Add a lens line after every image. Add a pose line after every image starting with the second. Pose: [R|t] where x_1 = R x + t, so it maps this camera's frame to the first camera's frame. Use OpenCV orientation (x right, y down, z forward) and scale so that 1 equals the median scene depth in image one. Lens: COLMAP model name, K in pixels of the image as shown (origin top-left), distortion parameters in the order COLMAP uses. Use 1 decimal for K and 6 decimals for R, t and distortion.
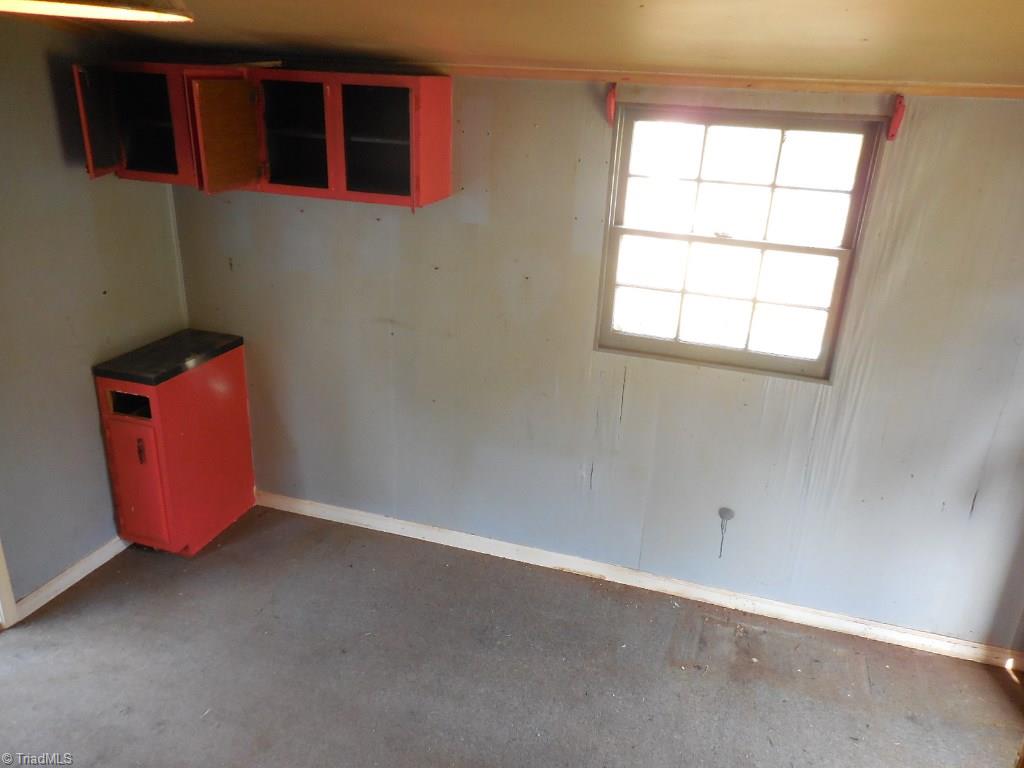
lens RADIAL K [[778.9, 0, 512.0], [0, 778.9, 384.0], [0, 0, 1]] dist [0.013073, 0.012168]
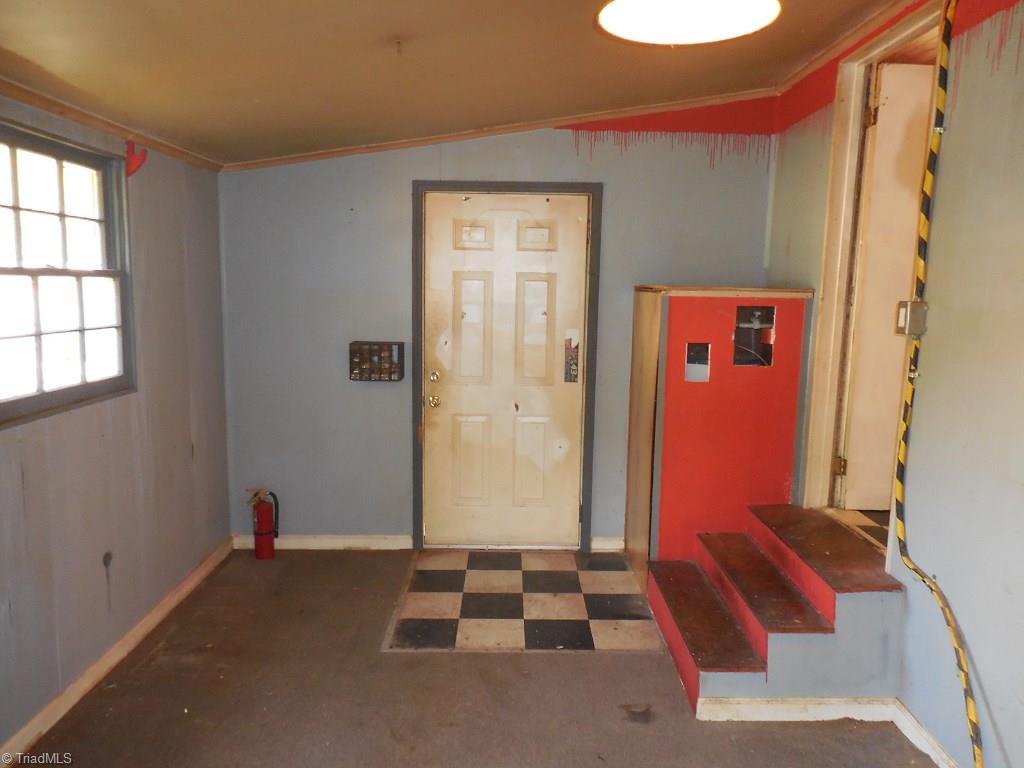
lens RADIAL K [[778.9, 0, 512.0], [0, 778.9, 384.0], [0, 0, 1]] dist [0.013073, 0.012168]
pose [[-0.298101, -0.181734, 0.937074, -0.761885], [0.317893, 0.906766, 0.276984, -0.140541], [-0.900044, 0.380459, -0.212536, 0.720825]]
